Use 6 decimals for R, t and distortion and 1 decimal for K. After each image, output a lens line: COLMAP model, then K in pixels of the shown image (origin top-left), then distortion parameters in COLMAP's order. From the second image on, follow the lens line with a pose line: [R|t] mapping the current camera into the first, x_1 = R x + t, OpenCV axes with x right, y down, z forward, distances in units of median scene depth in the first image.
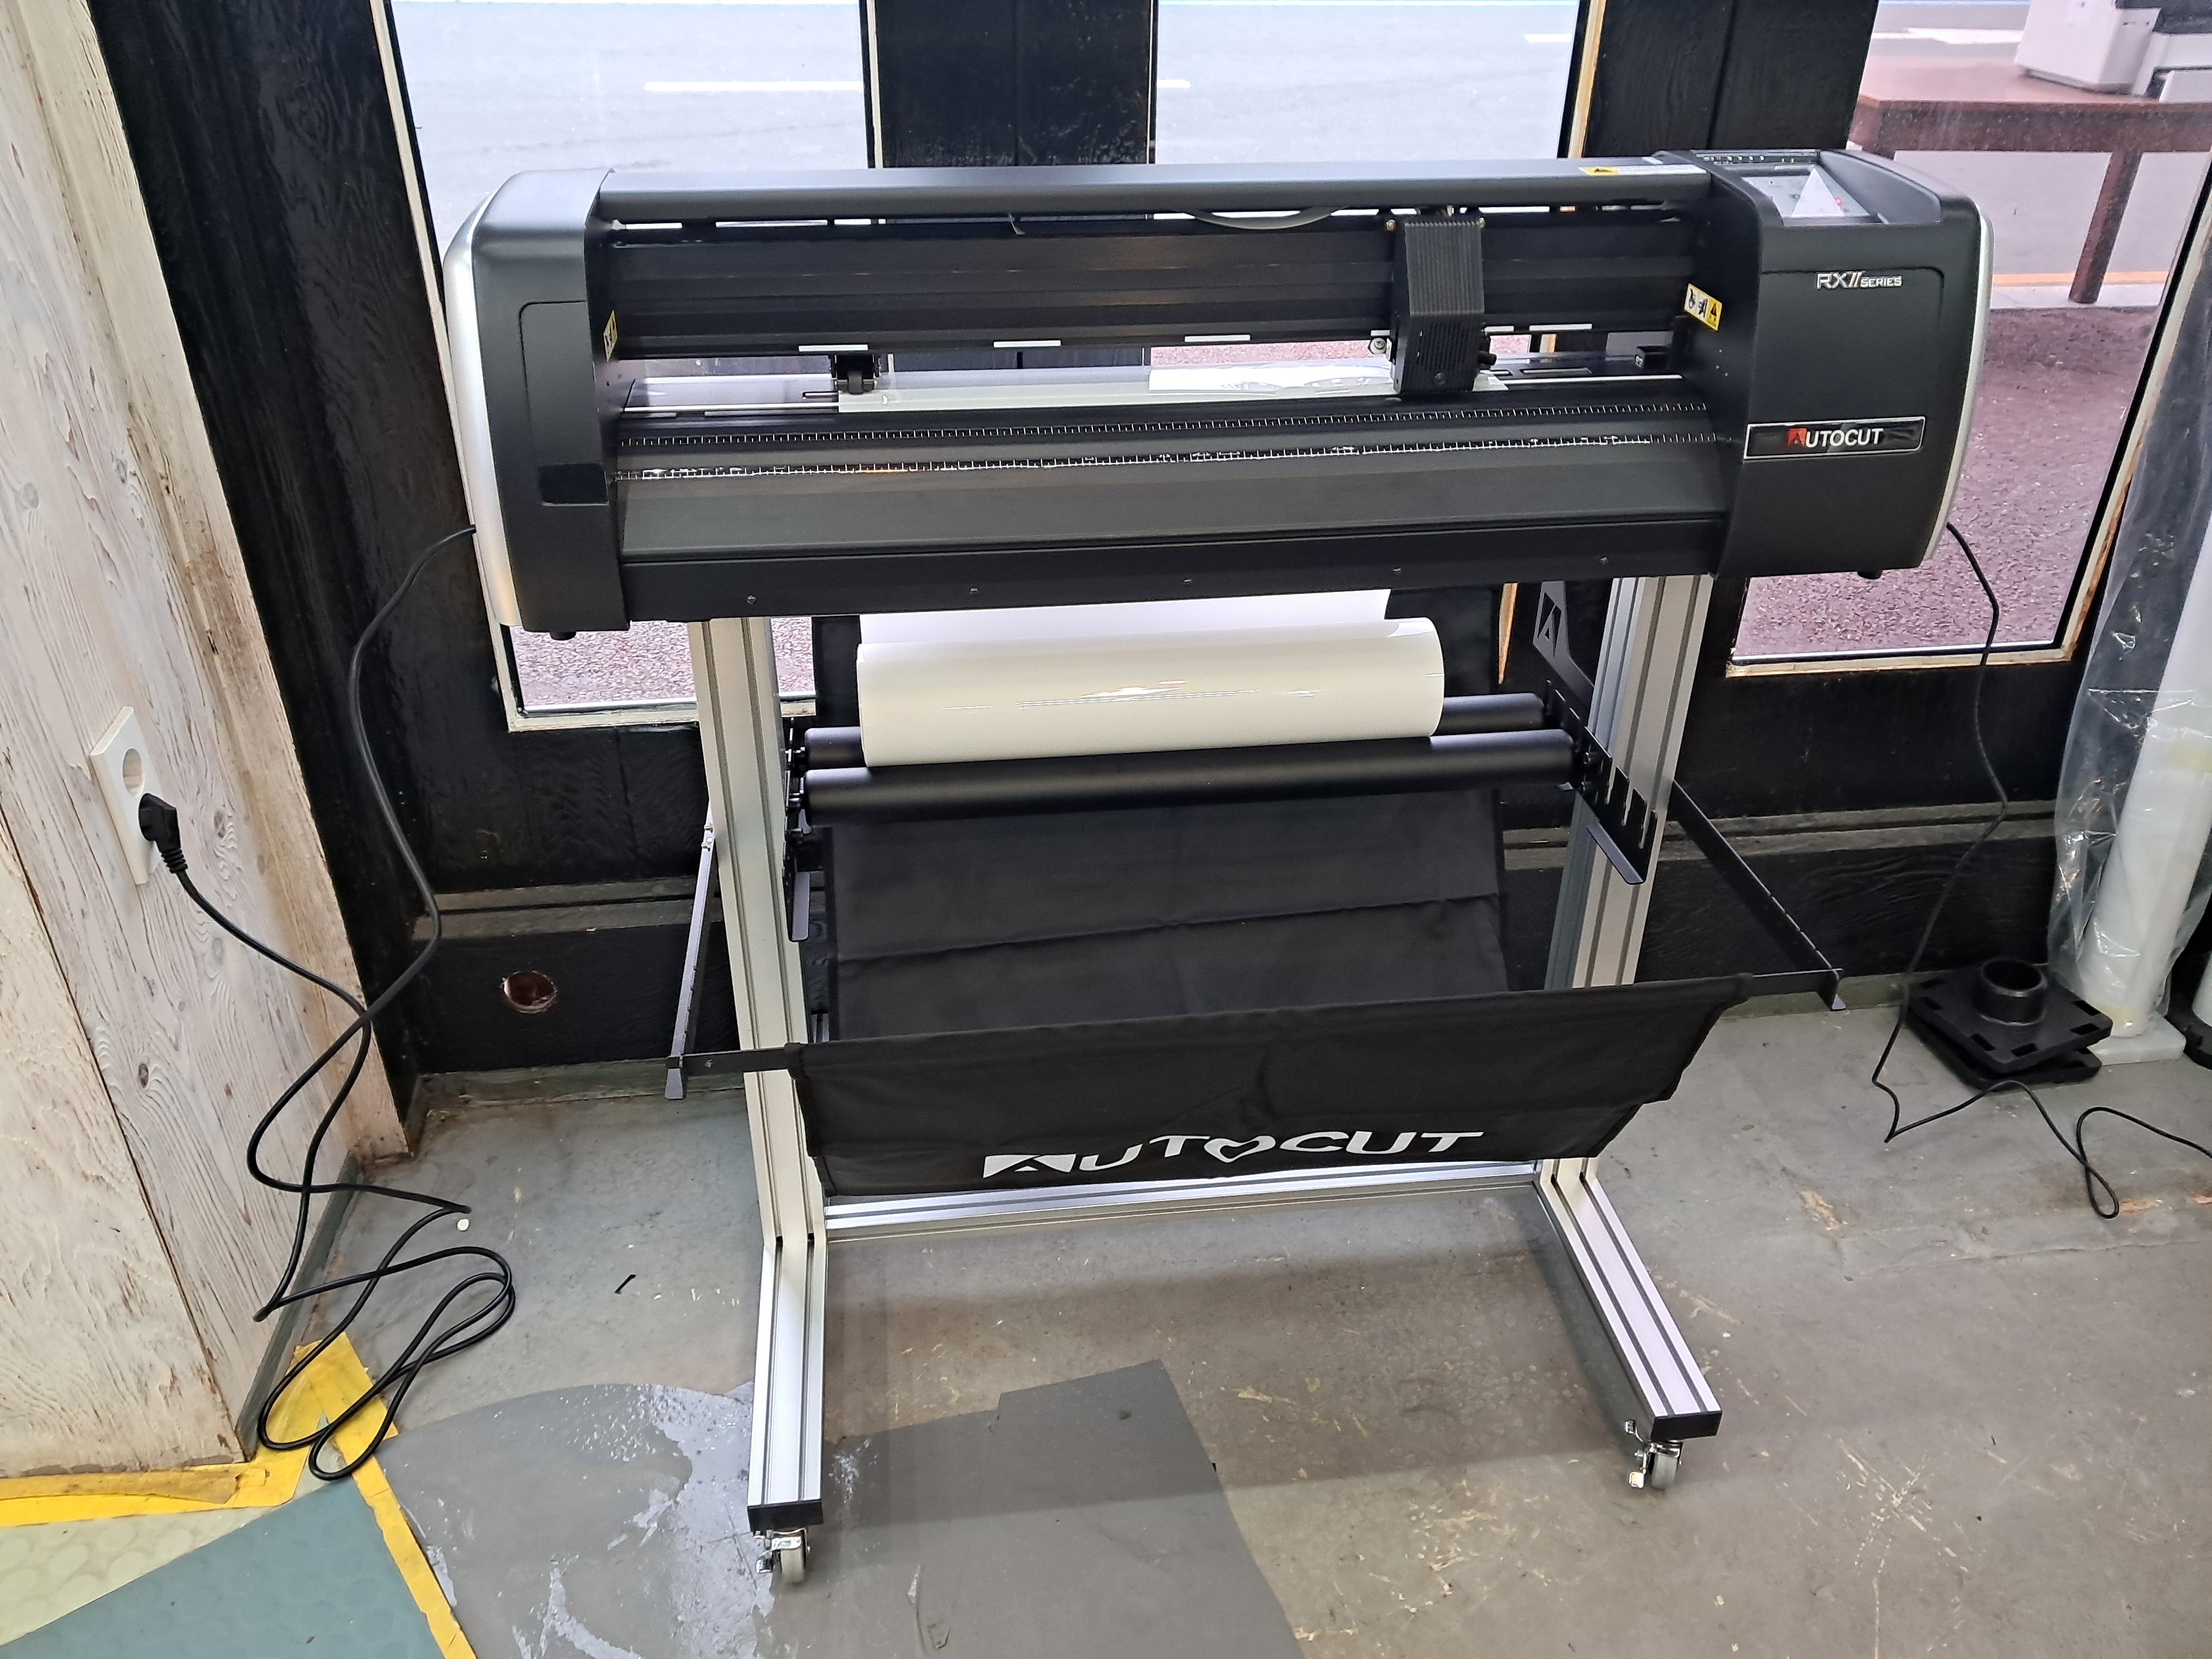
lens RADIAL K [[1740.2, 0, 1101.9], [0, 1740.2, 811.9], [0, 0, 1]] dist [0.047023, -0.014080]
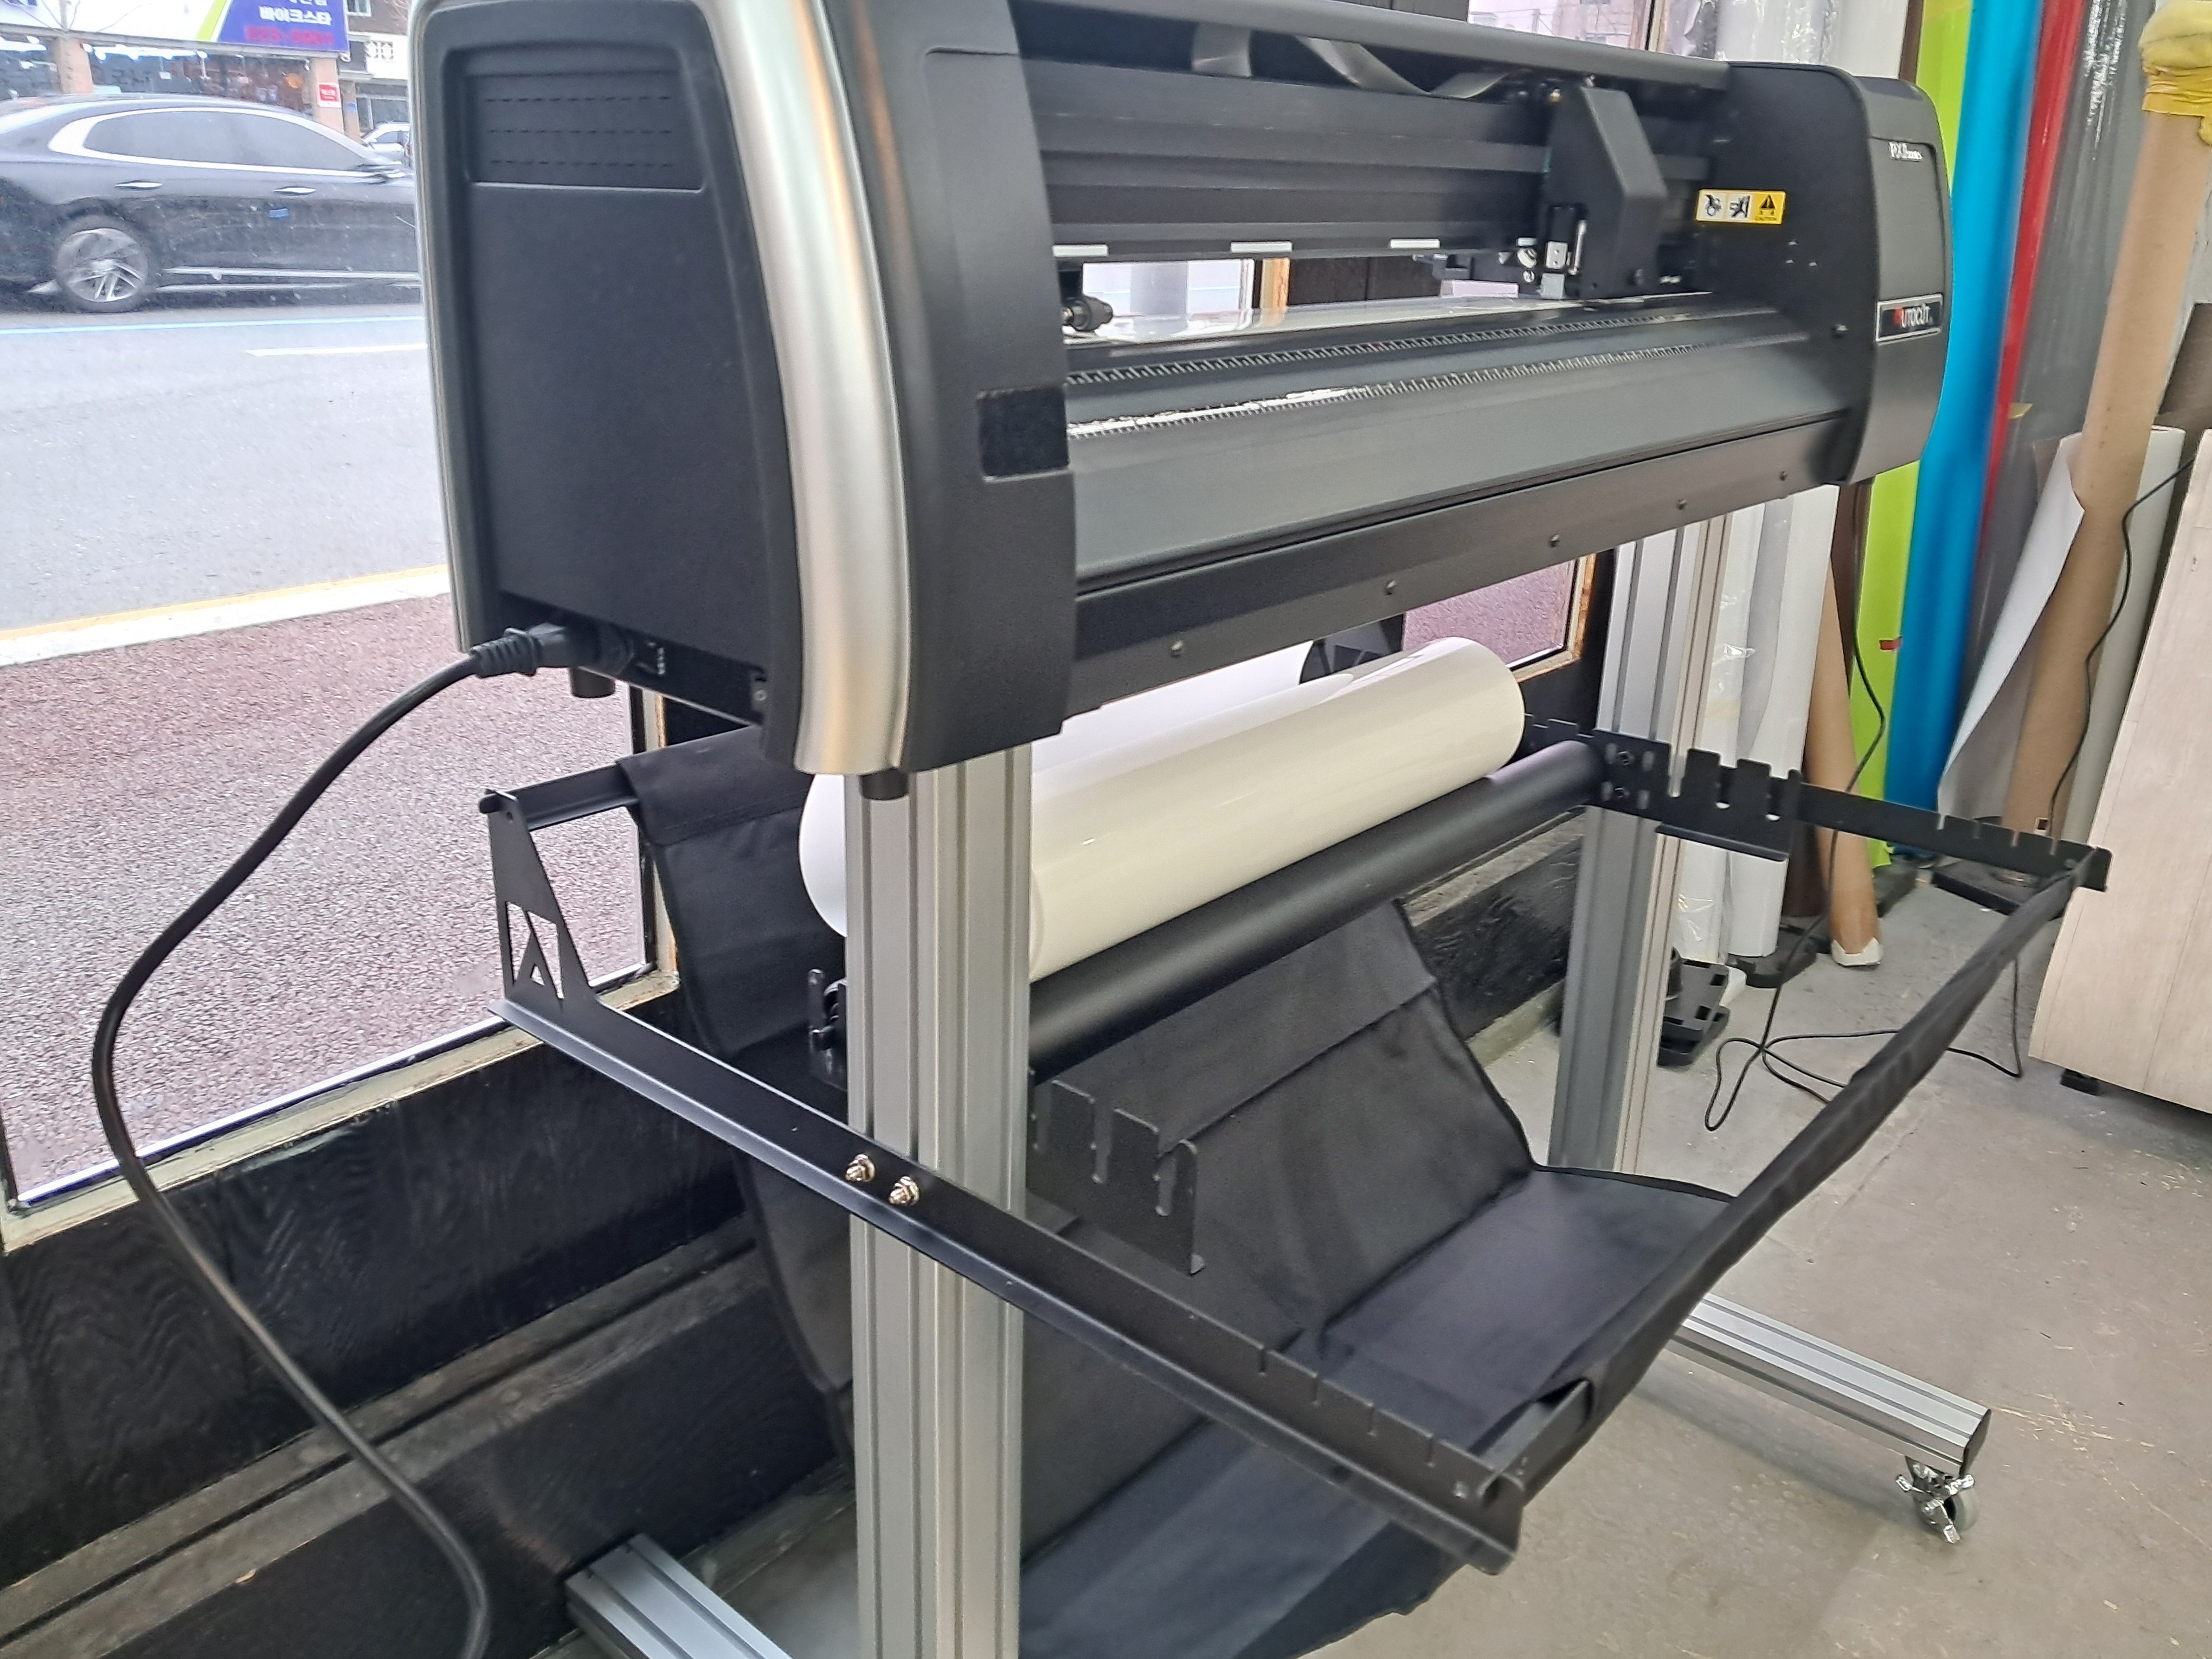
lens RADIAL K [[1740.2, 0, 1123.9], [0, 1740.2, 838.6], [0, 0, 1]] dist [0.047023, -0.014080]
pose [[0.740253, -0.229168, 0.632067, -0.410307], [0.324224, 0.945257, -0.036998, -0.037639], [-0.588986, 0.232319, 0.774030, 0.425962]]
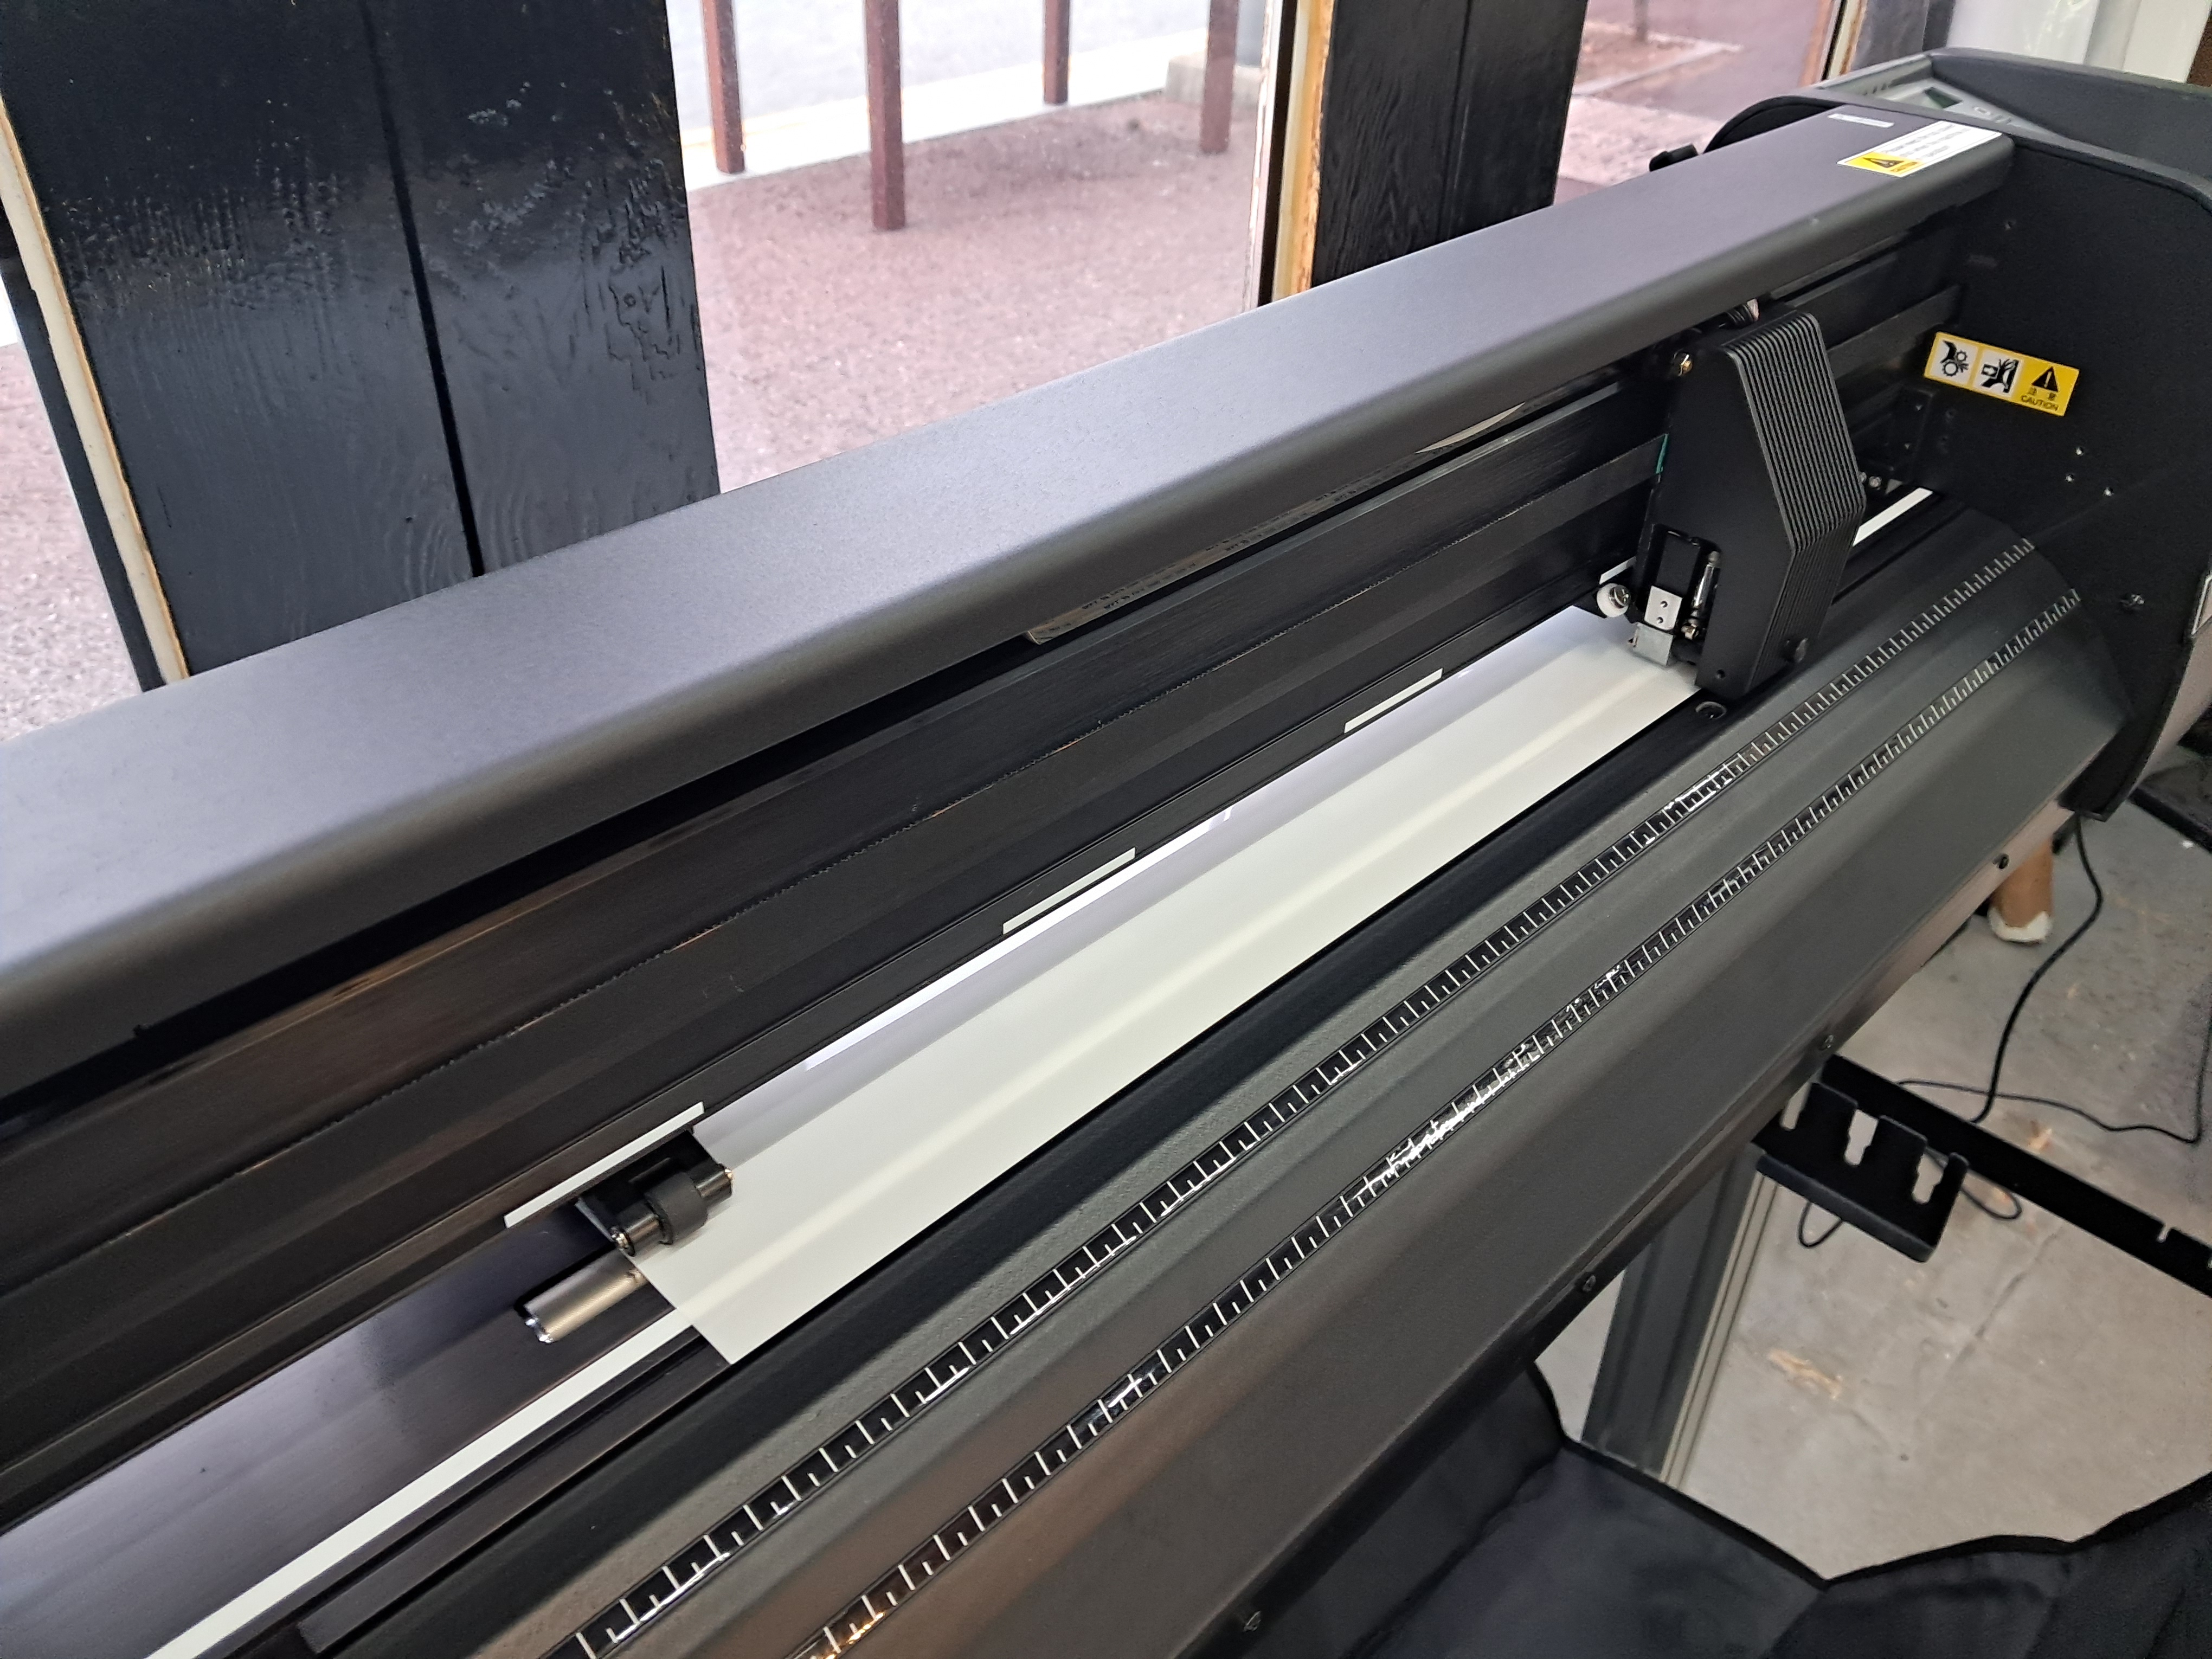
lens RADIAL K [[1740.2, 0, 1106.3], [0, 1740.2, 827.0], [0, 0, 1]] dist [0.047023, -0.014080]
pose [[0.792702, -0.353222, 0.496848, -0.159291], [0.302916, 0.935518, 0.181793, -0.258571], [-0.529023, 0.006396, 0.848583, 0.513875]]
